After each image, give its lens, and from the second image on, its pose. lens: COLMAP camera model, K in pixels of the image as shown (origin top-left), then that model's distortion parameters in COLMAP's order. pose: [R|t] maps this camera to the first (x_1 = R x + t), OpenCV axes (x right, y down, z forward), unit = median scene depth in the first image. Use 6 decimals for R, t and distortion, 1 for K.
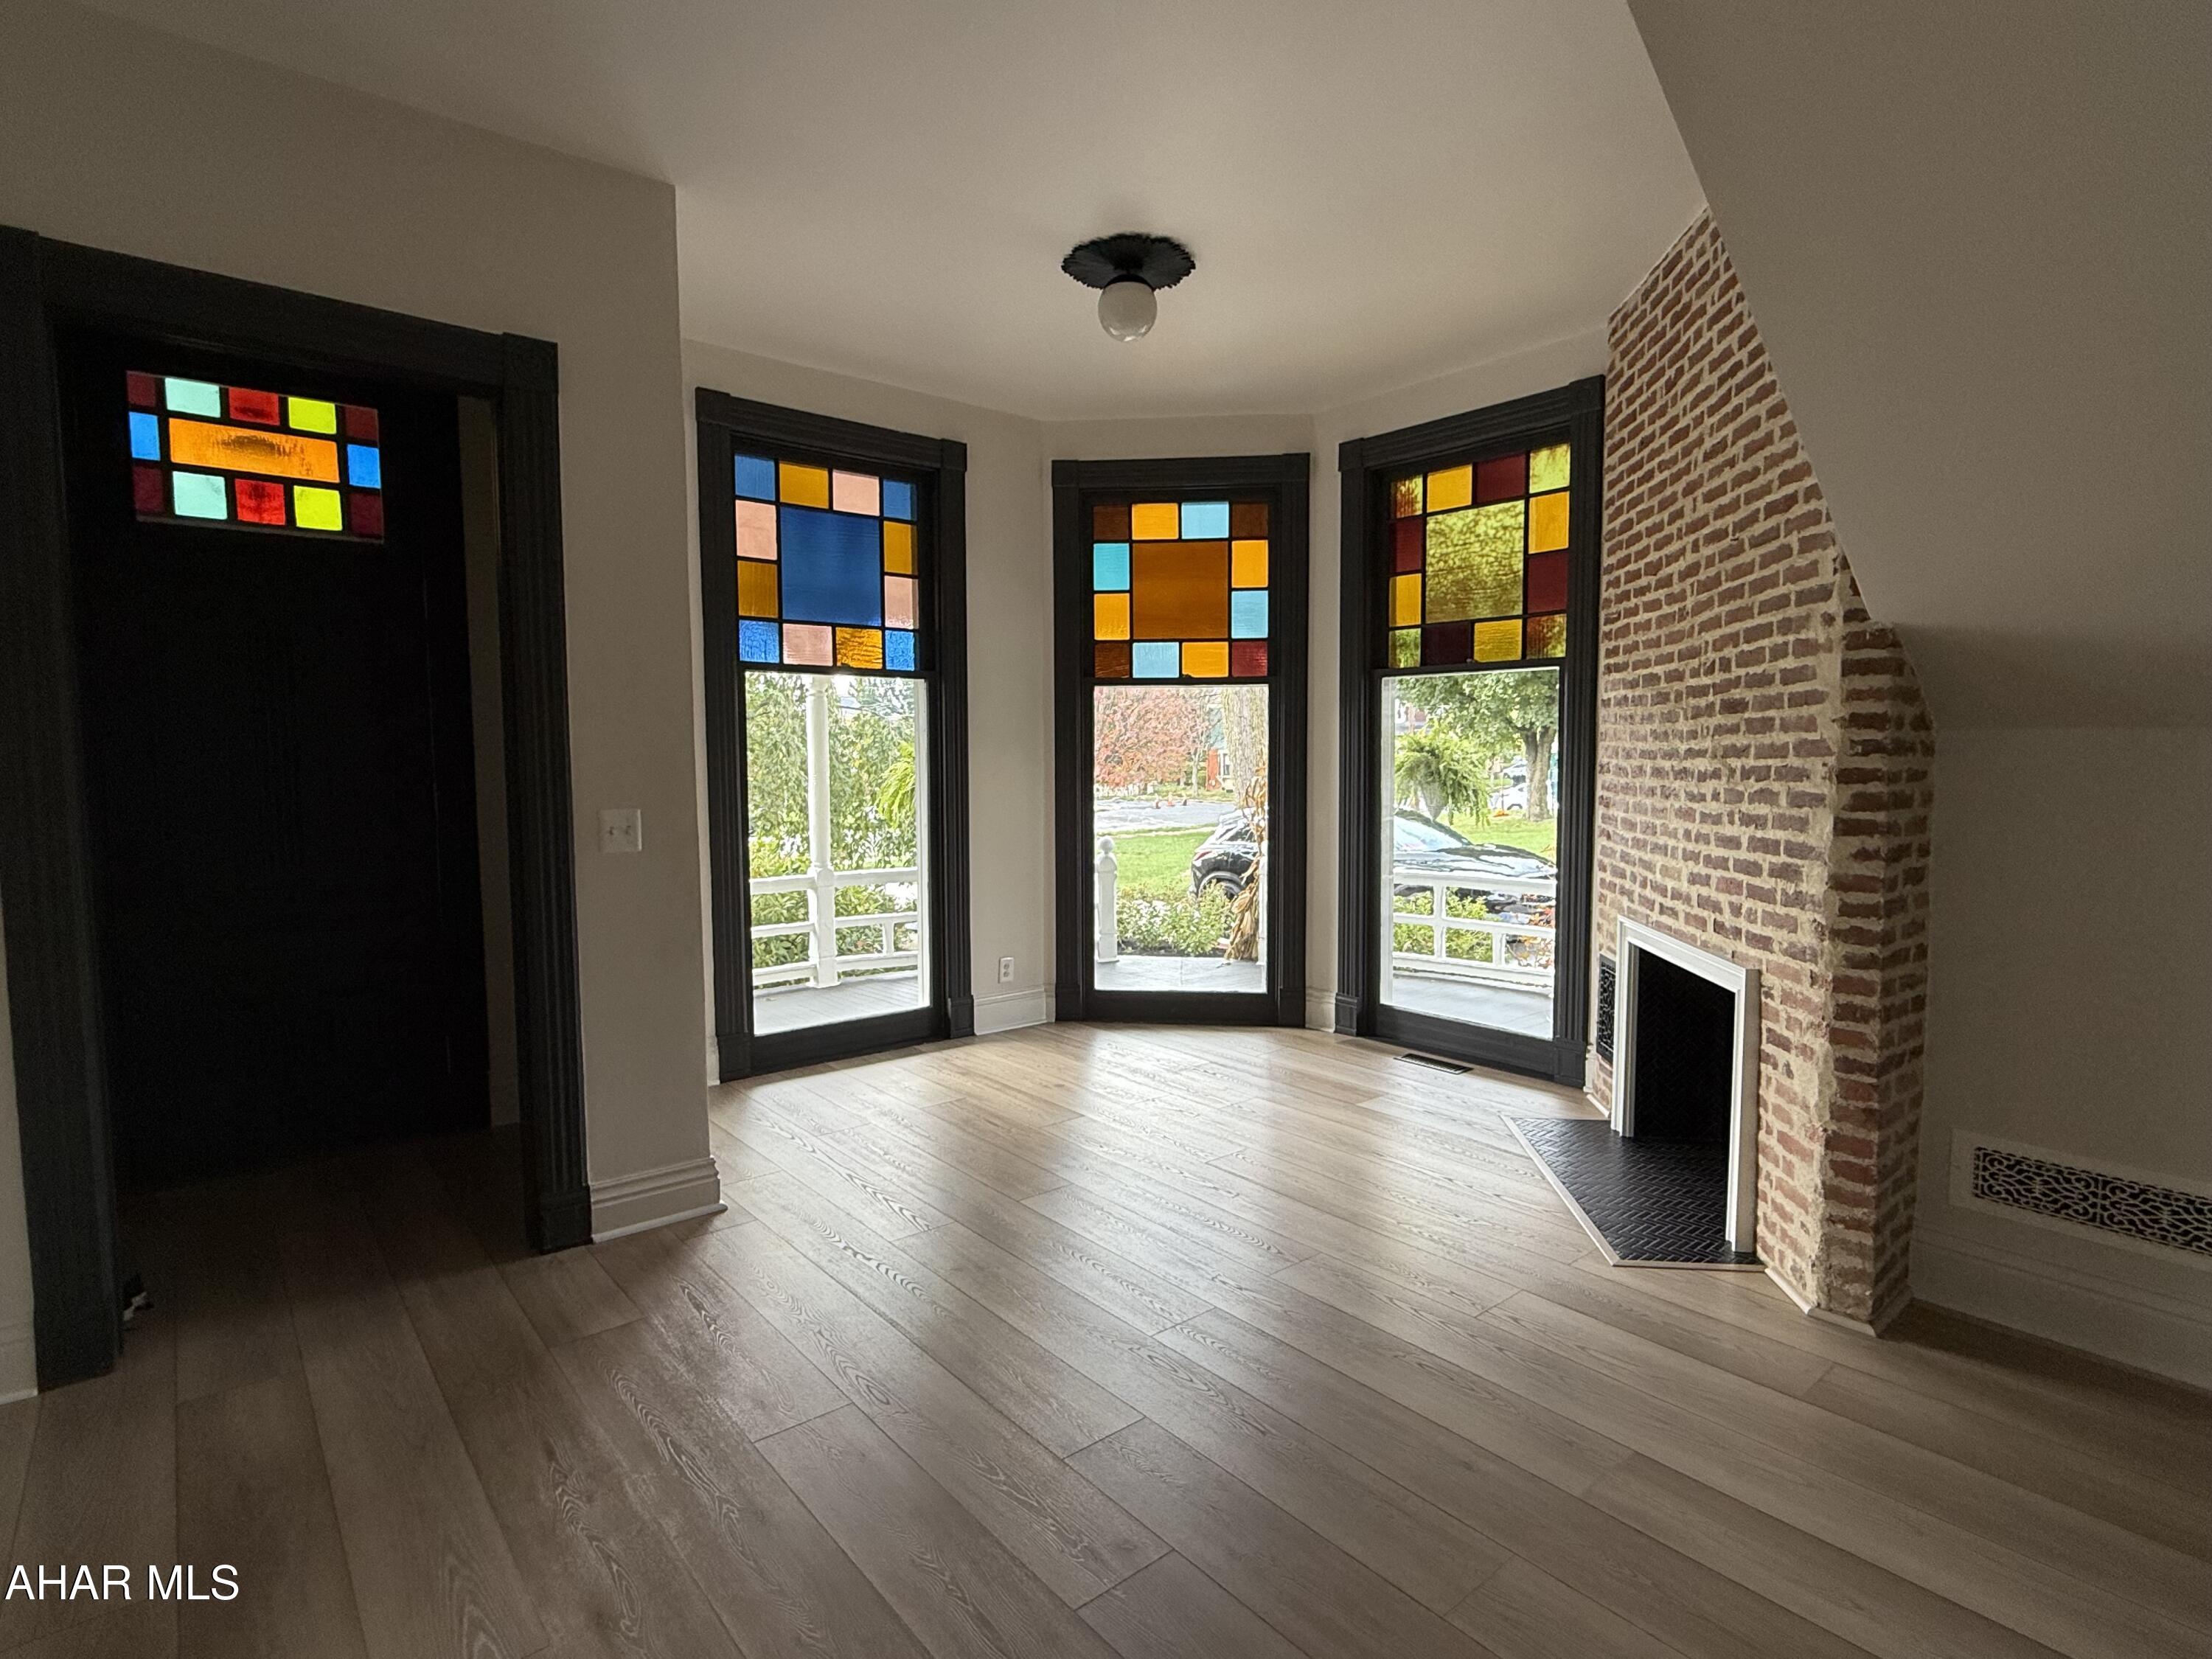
lens RADIAL K [[1143.7, 0, 1106.0], [0, 1143.7, 829.5], [0, 0, 1]] dist [0.006626, 0.009068]
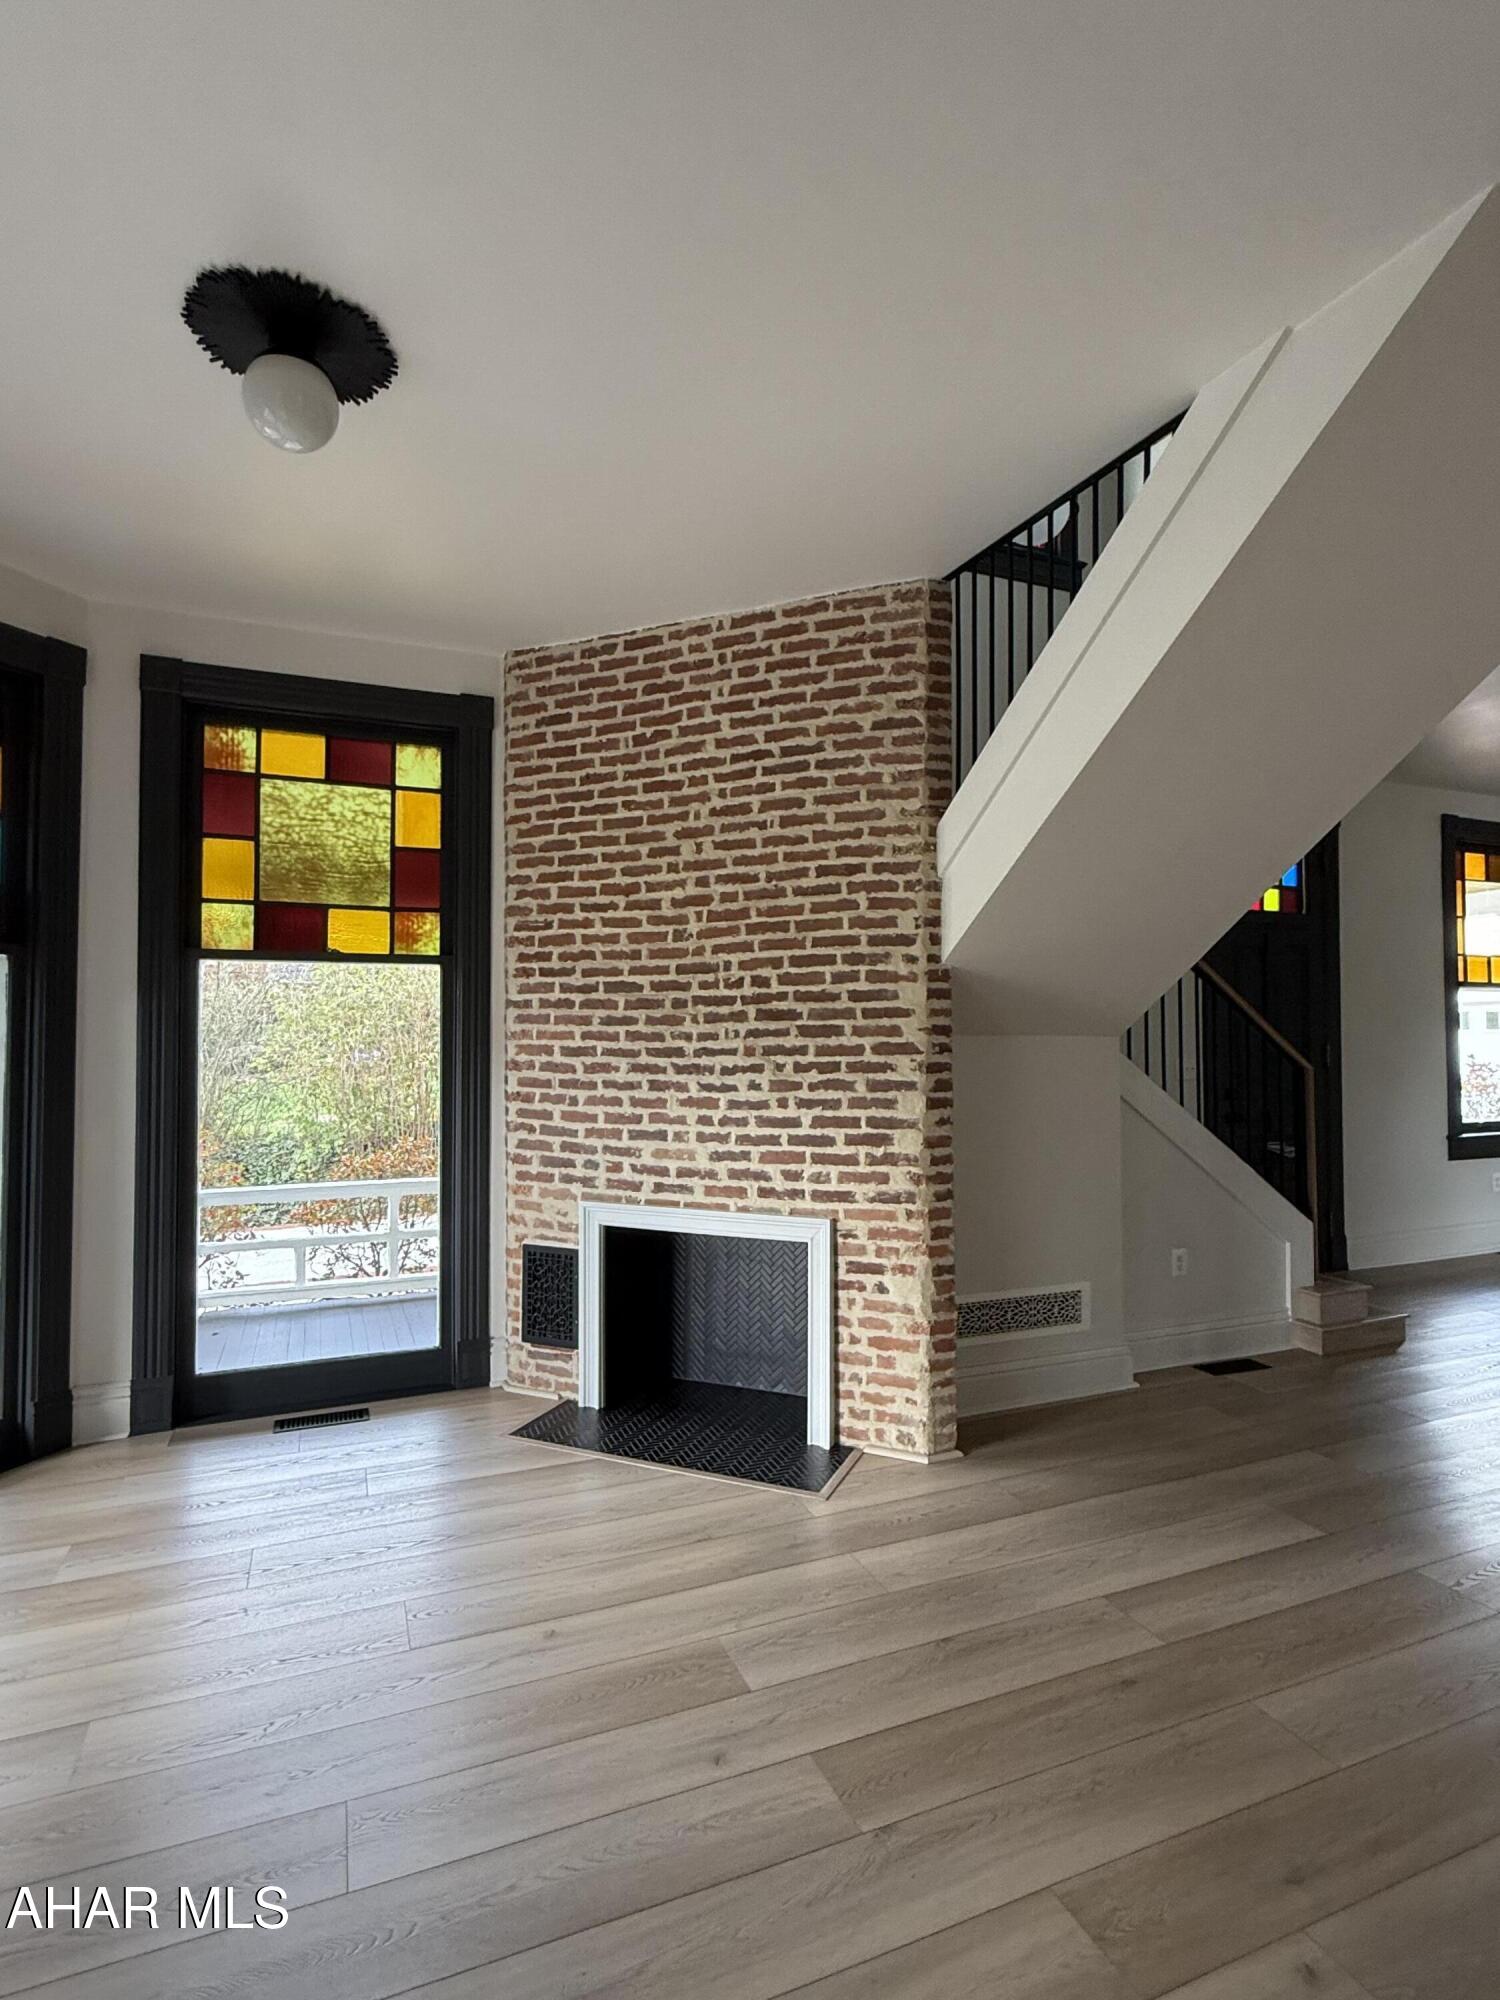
lens RADIAL K [[1034.1, 0, 760.0], [0, 1034.1, 1002.9], [0, 0, 1]] dist [0.006626, 0.009068]
pose [[0.293511, 0.031794, 0.955427, -0.373785], [0.066498, 0.996347, -0.053584, -0.040915], [-0.953640, 0.079261, 0.290325, 0.462025]]
